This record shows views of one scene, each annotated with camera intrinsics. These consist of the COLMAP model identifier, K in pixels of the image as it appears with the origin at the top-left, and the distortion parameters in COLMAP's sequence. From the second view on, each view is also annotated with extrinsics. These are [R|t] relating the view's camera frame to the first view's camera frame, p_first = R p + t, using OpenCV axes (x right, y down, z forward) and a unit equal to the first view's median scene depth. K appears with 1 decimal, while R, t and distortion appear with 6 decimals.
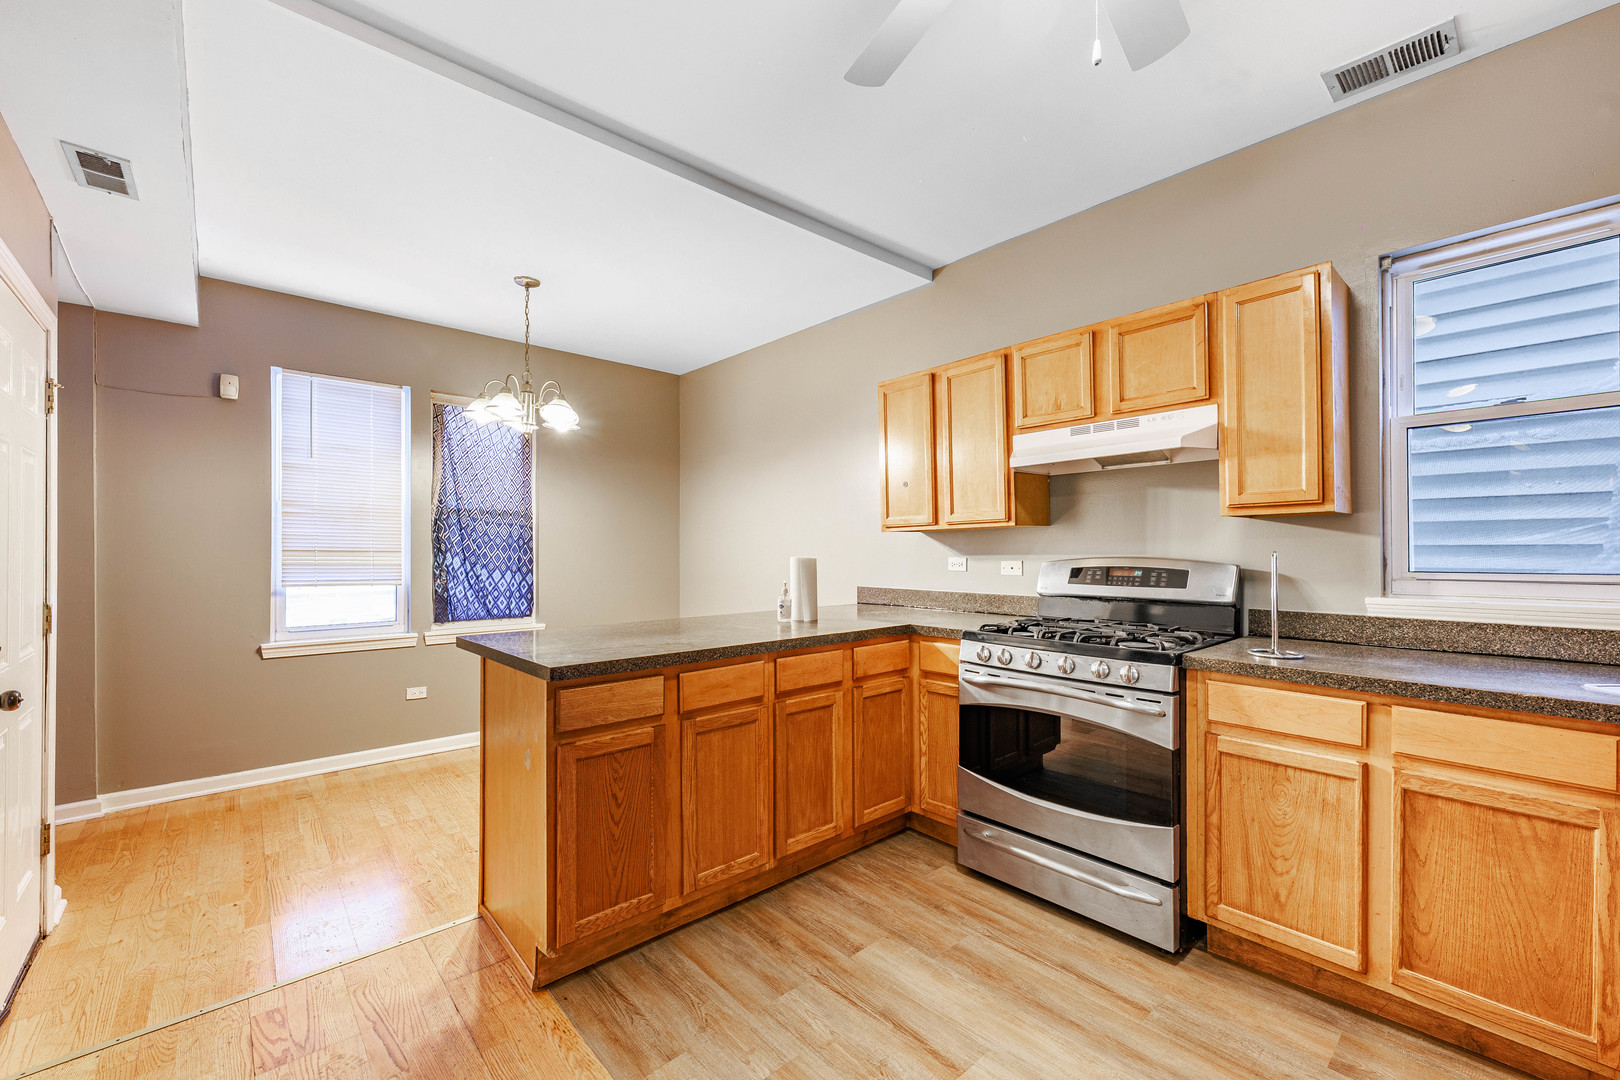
lens RADIAL K [[655.3, 0, 814.0], [0, 655.3, 548.2], [0, 0, 1]] dist [0.009386, -0.004588]
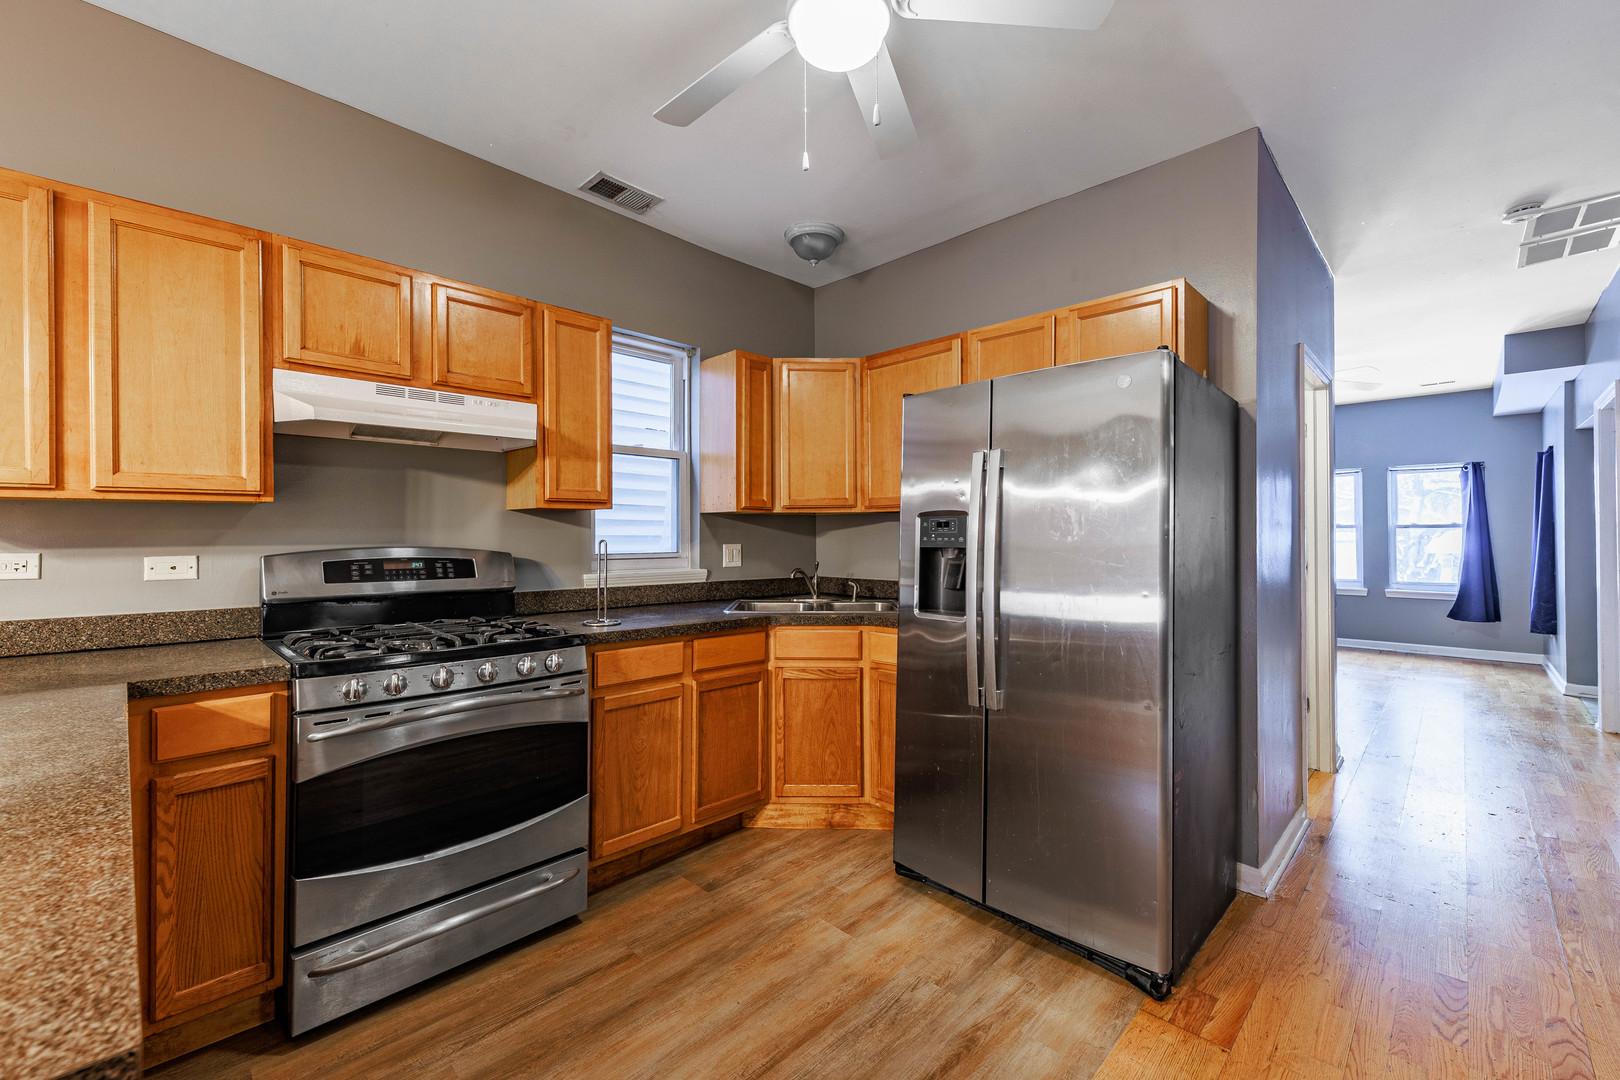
lens RADIAL K [[680.0, 0, 793.0], [0, 680.0, 534.3], [0, 0, 1]] dist [0.002567, -0.000047]
pose [[-0.063316, 0.008009, 0.997961, -0.482373], [-0.002997, 0.999962, -0.008215, 0.002940], [-0.997989, -0.003511, -0.063289, 0.587307]]
